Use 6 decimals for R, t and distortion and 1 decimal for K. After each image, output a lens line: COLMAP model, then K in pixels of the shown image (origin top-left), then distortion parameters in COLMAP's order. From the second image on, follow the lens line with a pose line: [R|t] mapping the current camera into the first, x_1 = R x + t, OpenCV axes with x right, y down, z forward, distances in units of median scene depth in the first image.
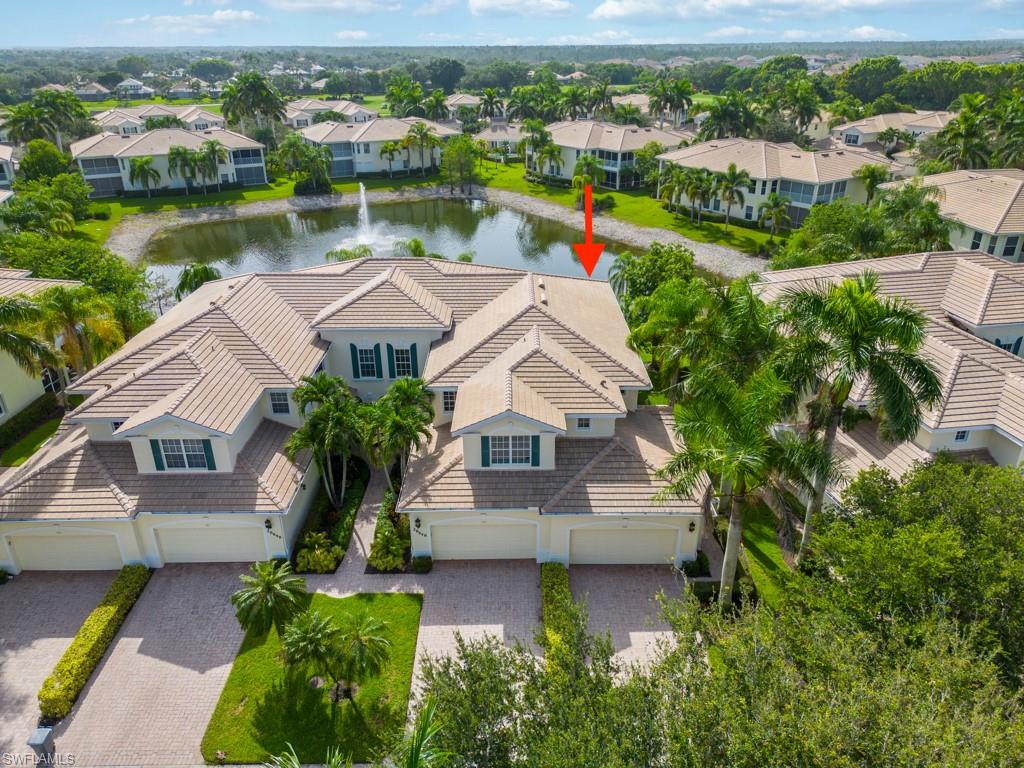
lens RADIAL K [[705.6, 0, 512.0], [0, 705.6, 384.0], [0, 0, 1]] dist [0.002029, -0.008118]
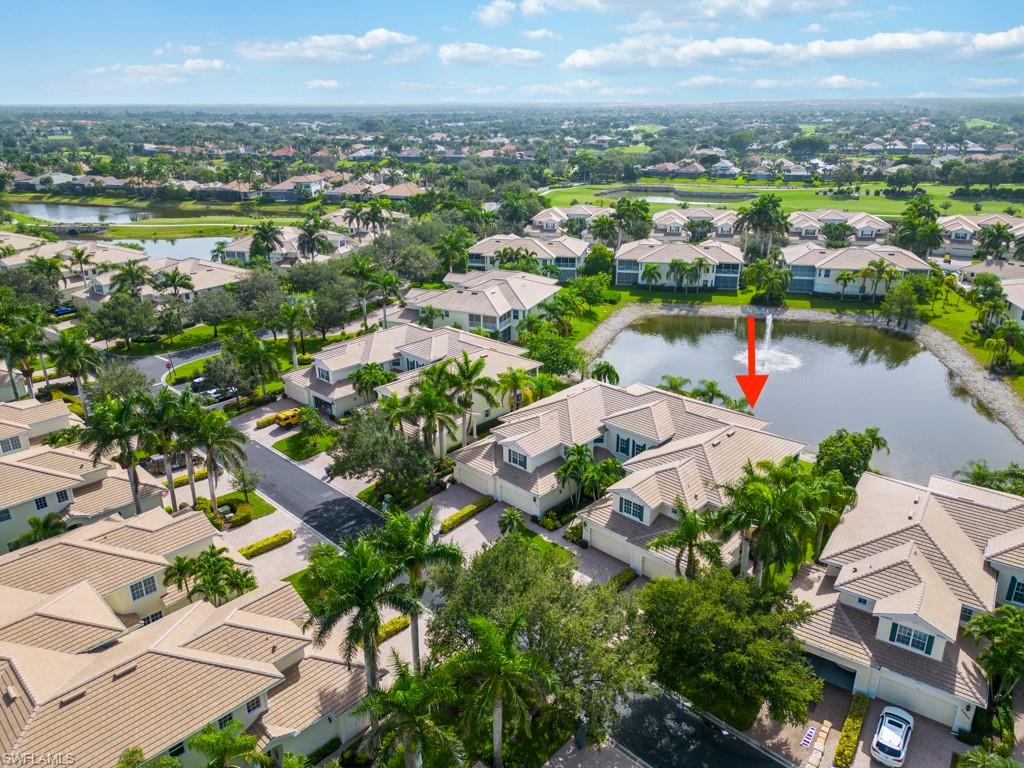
lens RADIAL K [[705.6, 0, 512.0], [0, 705.6, 384.0], [0, 0, 1]] dist [0.002029, -0.008118]
pose [[0.702551, 0.254741, -0.664477, 0.946477], [-0.291320, 0.954863, 0.058054, -0.250436], [0.649272, 0.152789, 0.745051, -0.755877]]
